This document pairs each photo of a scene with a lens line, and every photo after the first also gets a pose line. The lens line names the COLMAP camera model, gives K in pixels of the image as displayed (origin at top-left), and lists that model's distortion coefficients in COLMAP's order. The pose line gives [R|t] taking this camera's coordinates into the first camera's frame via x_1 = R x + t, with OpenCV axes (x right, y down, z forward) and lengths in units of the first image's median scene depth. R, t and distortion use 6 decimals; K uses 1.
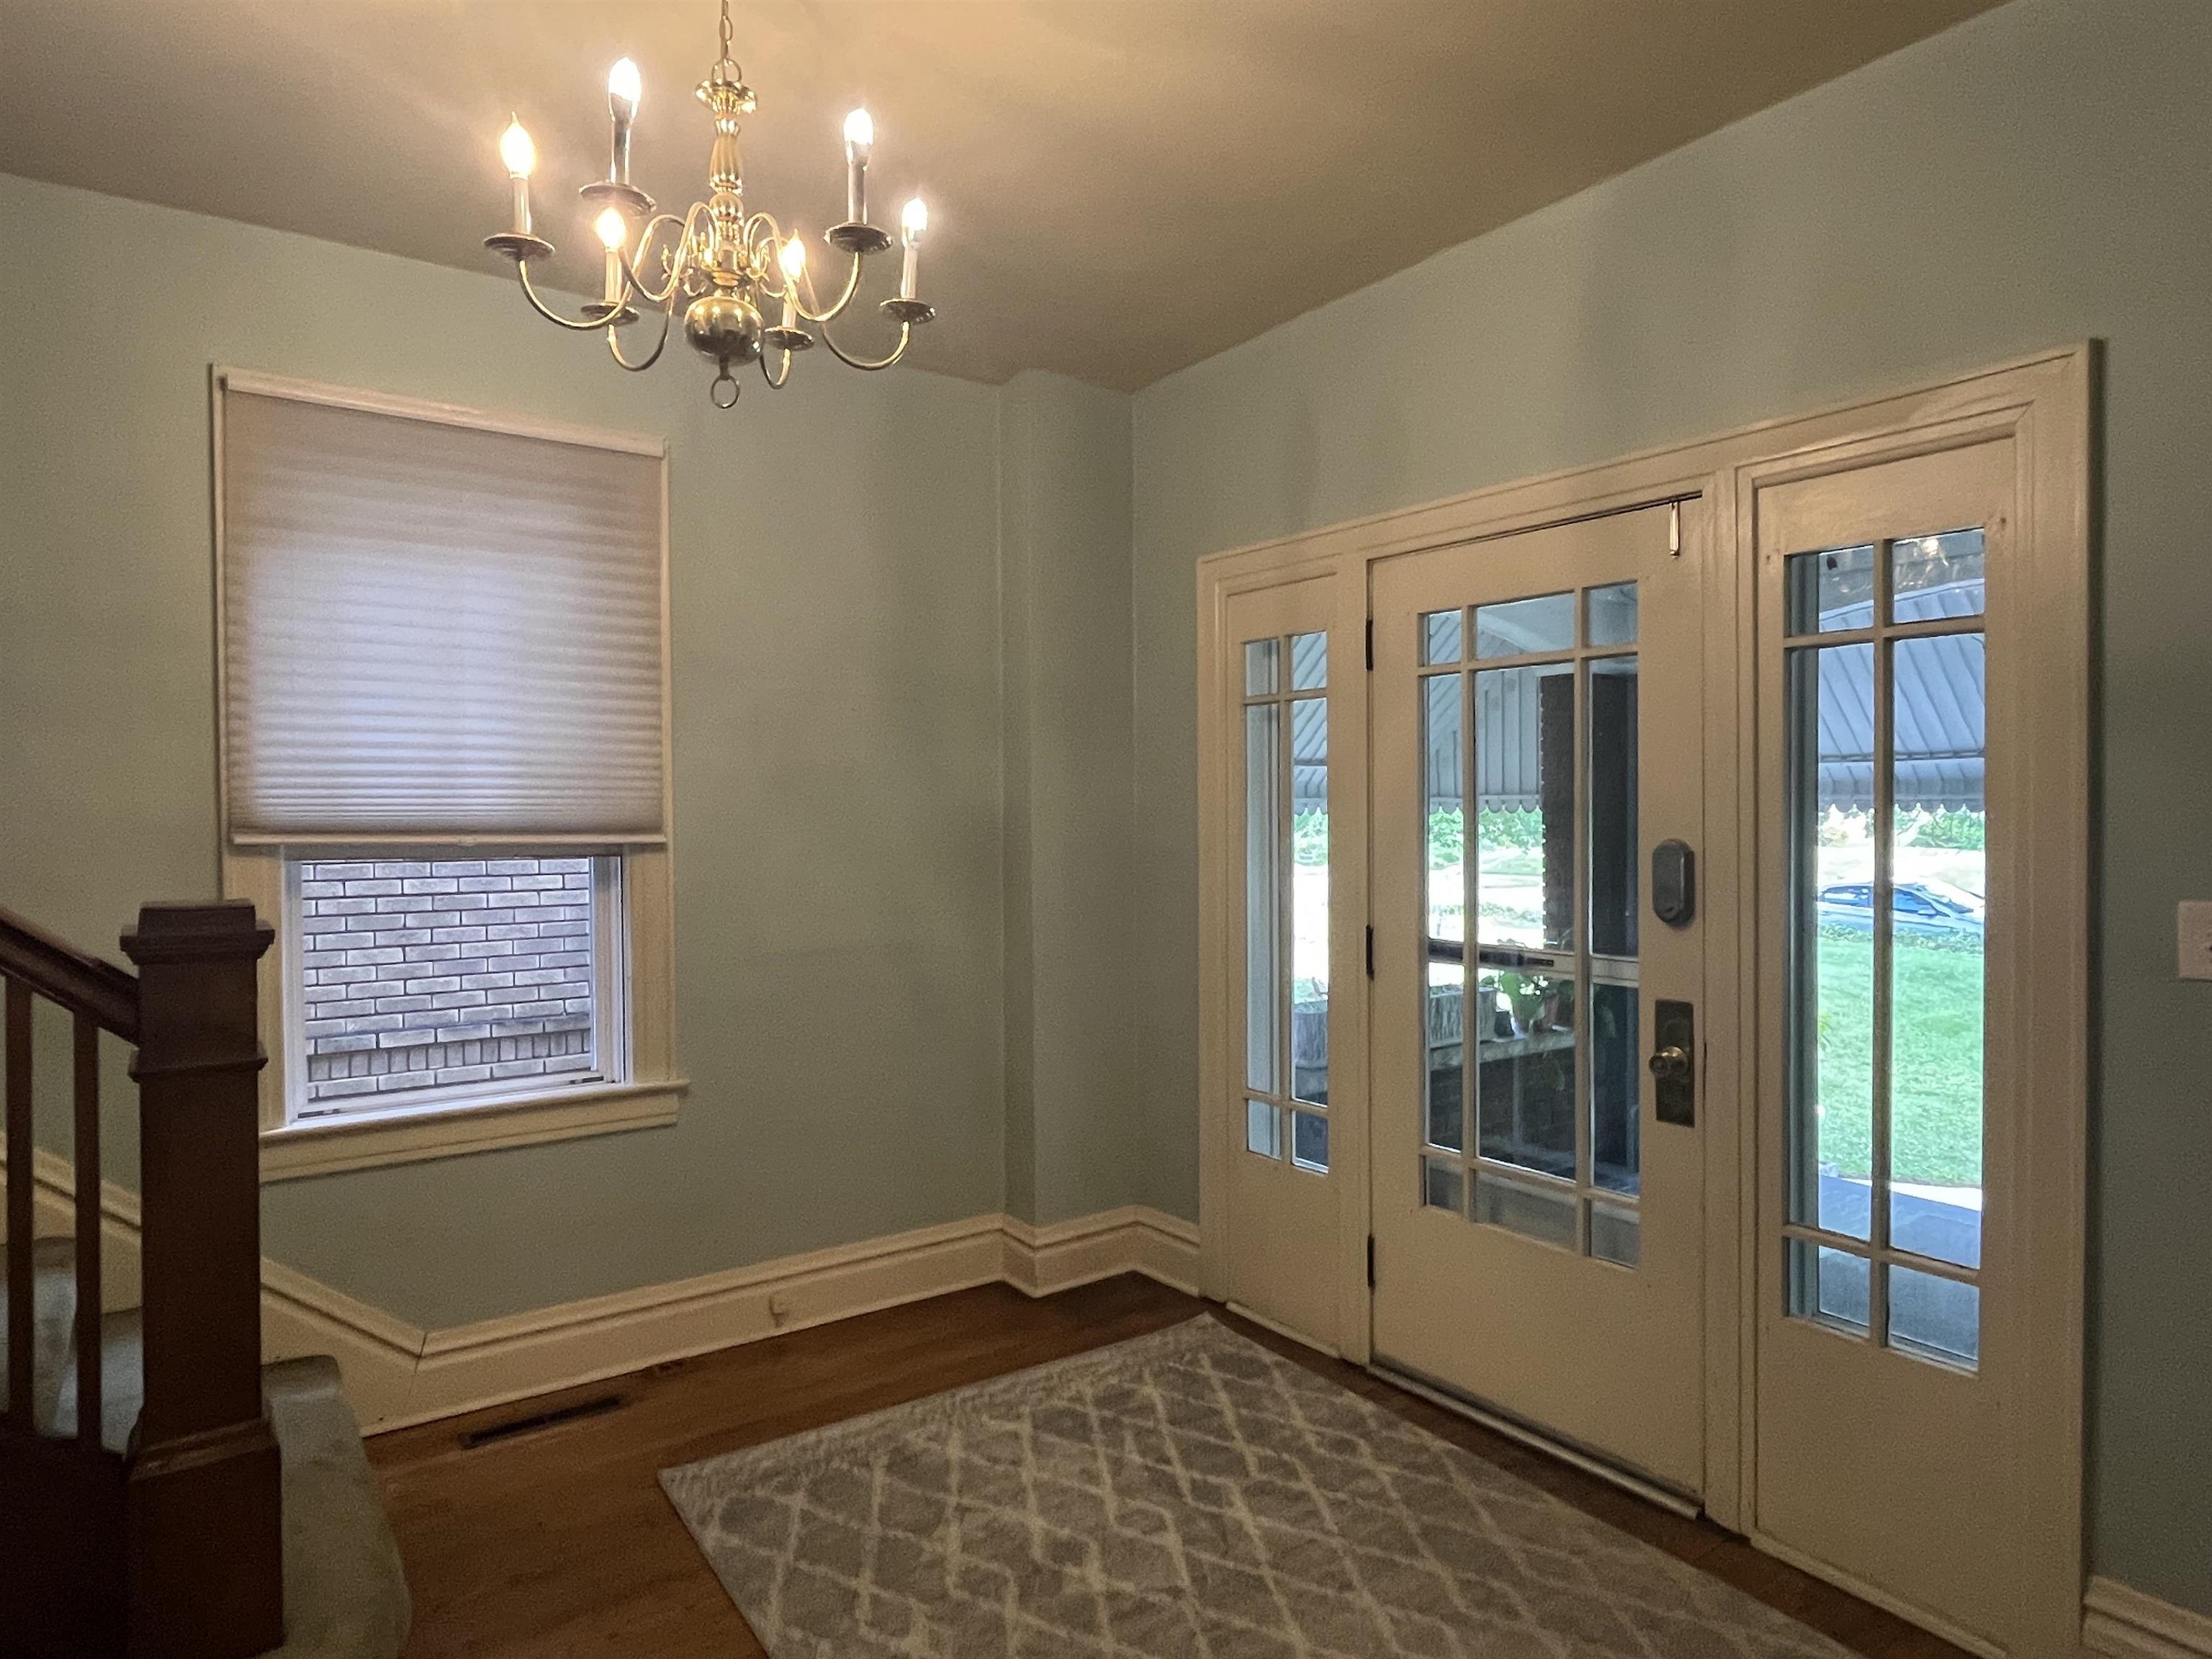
lens RADIAL K [[1304.4, 0, 1108.8], [0, 1304.4, 825.0], [0, 0, 1]] dist [-0.014819, -0.001204]
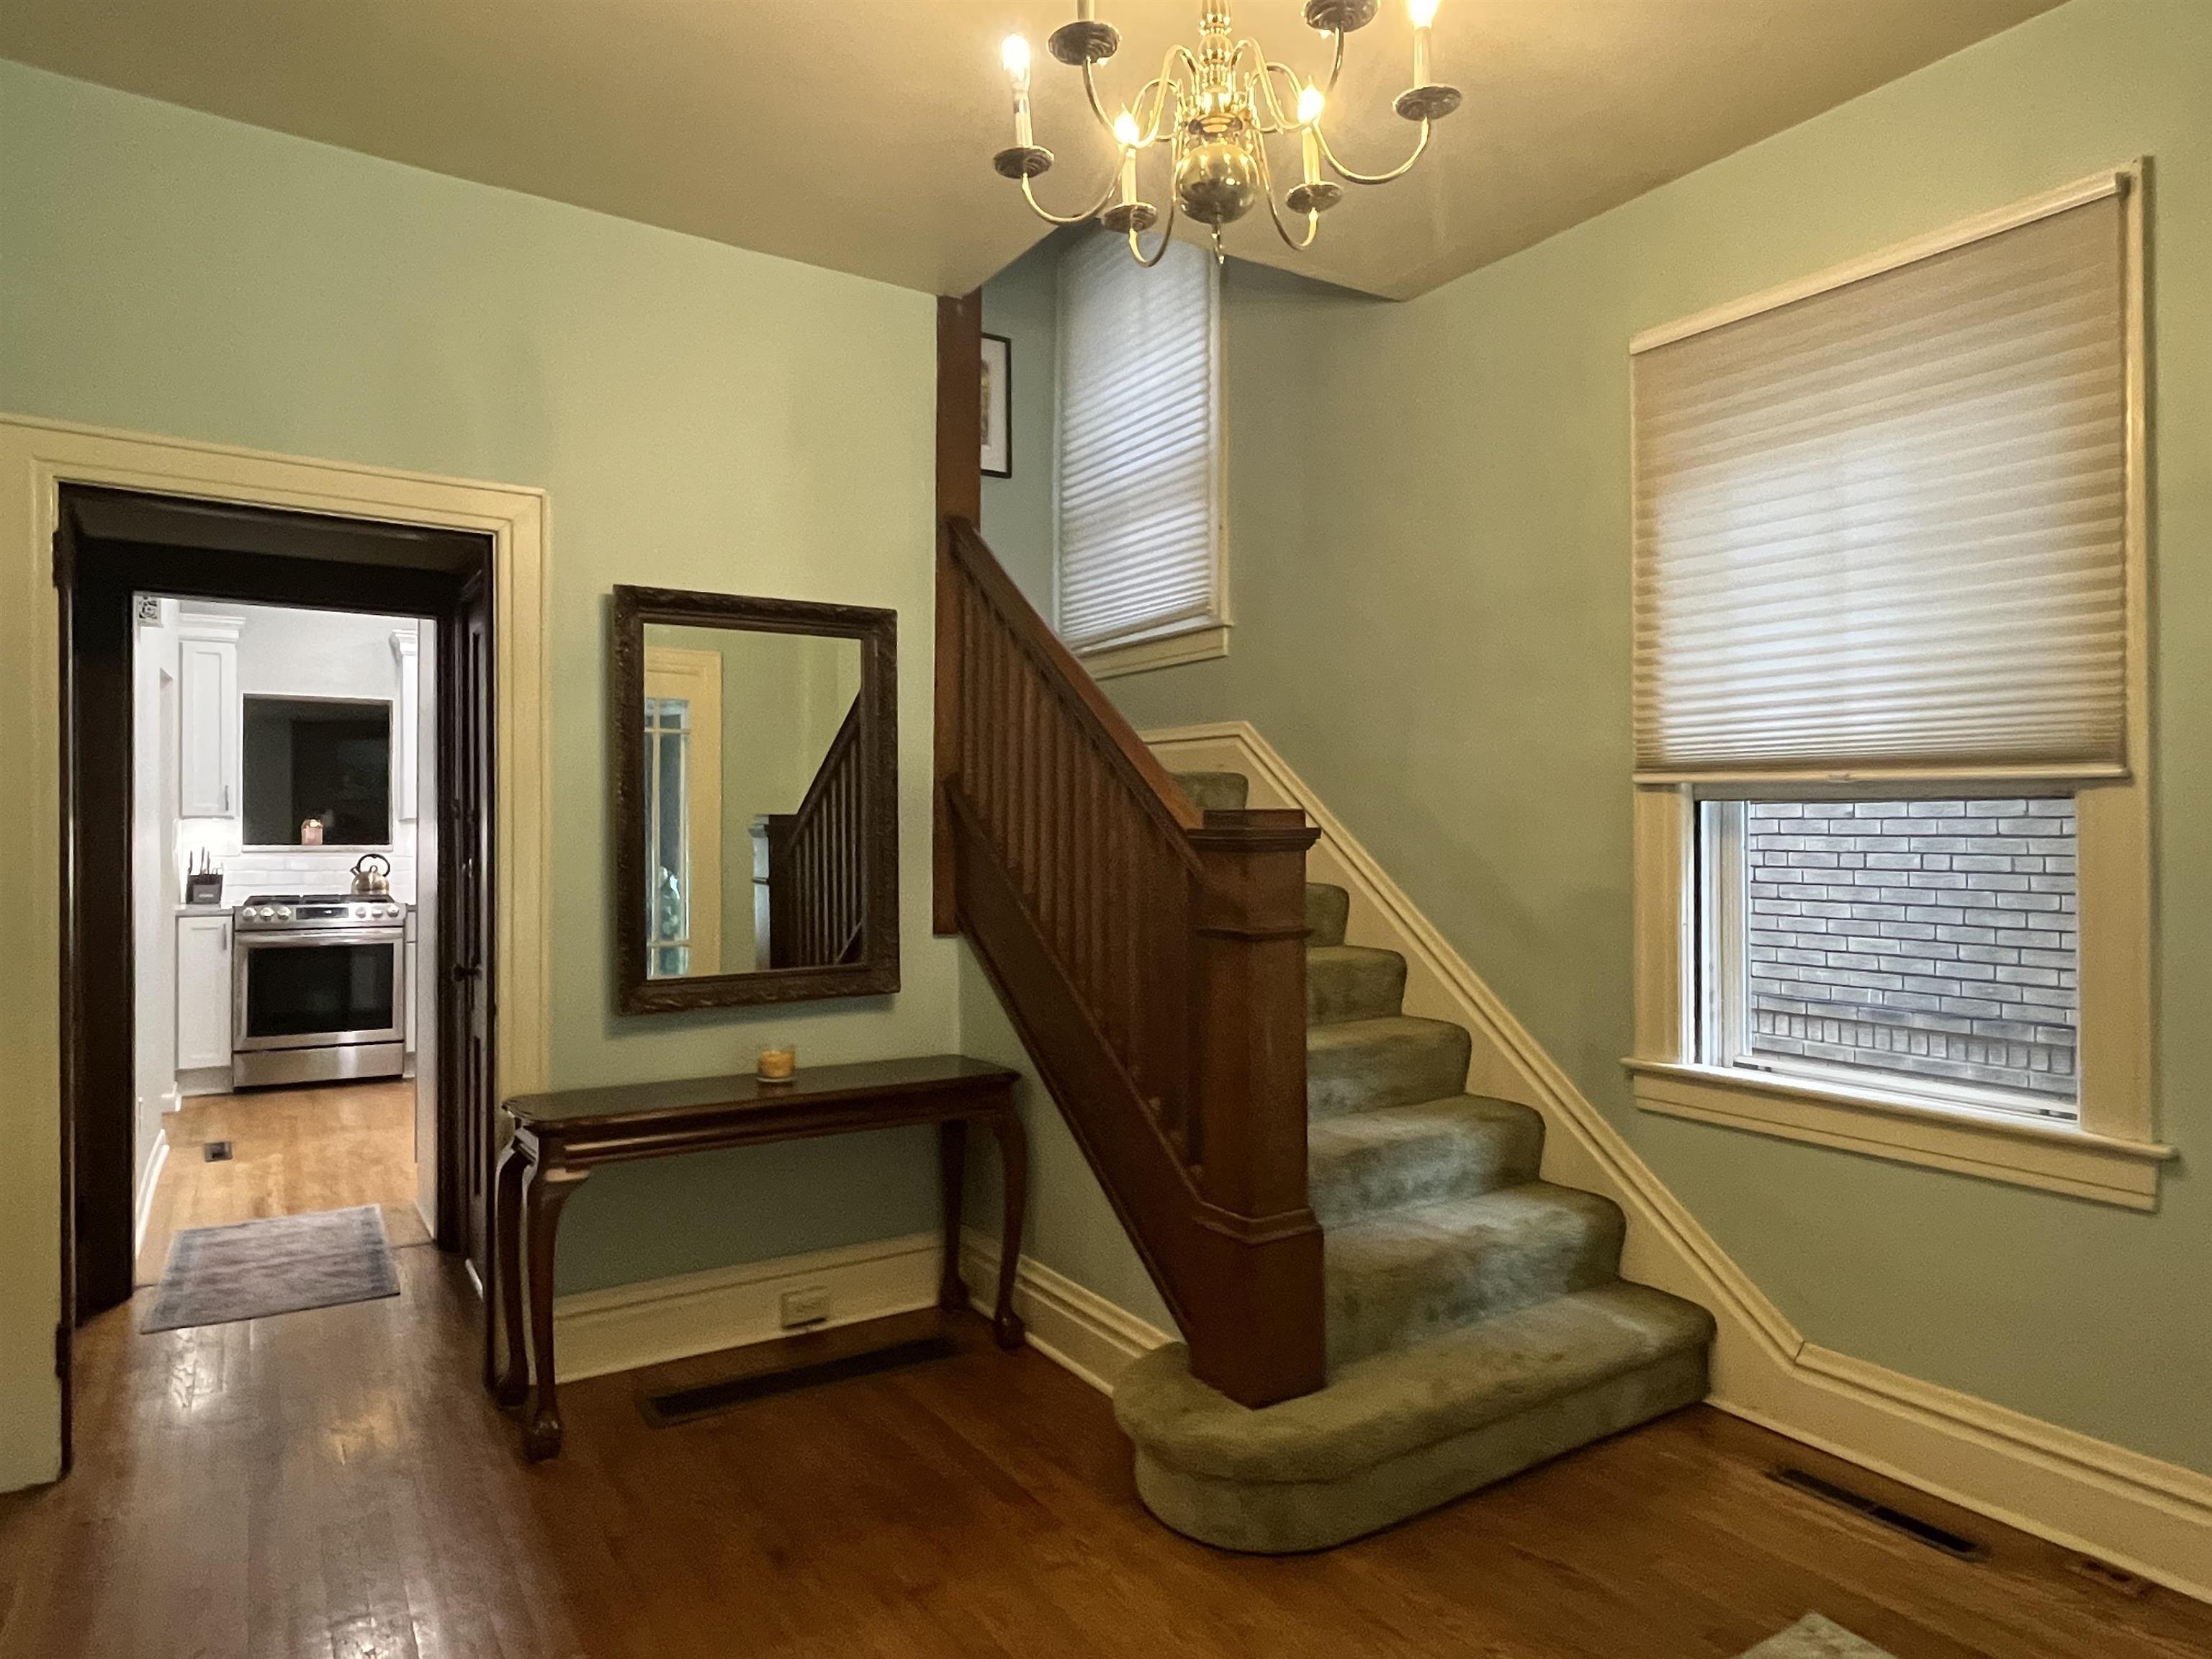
lens RADIAL K [[1304.4, 0, 1114.5], [0, 1304.4, 825.3], [0, 0, 1]] dist [-0.014819, -0.001204]
pose [[-0.033242, 0.006573, -0.999426, 0.360702], [-0.022281, 0.999725, 0.007316, 0.047539], [0.999199, 0.022511, -0.033086, 0.552370]]
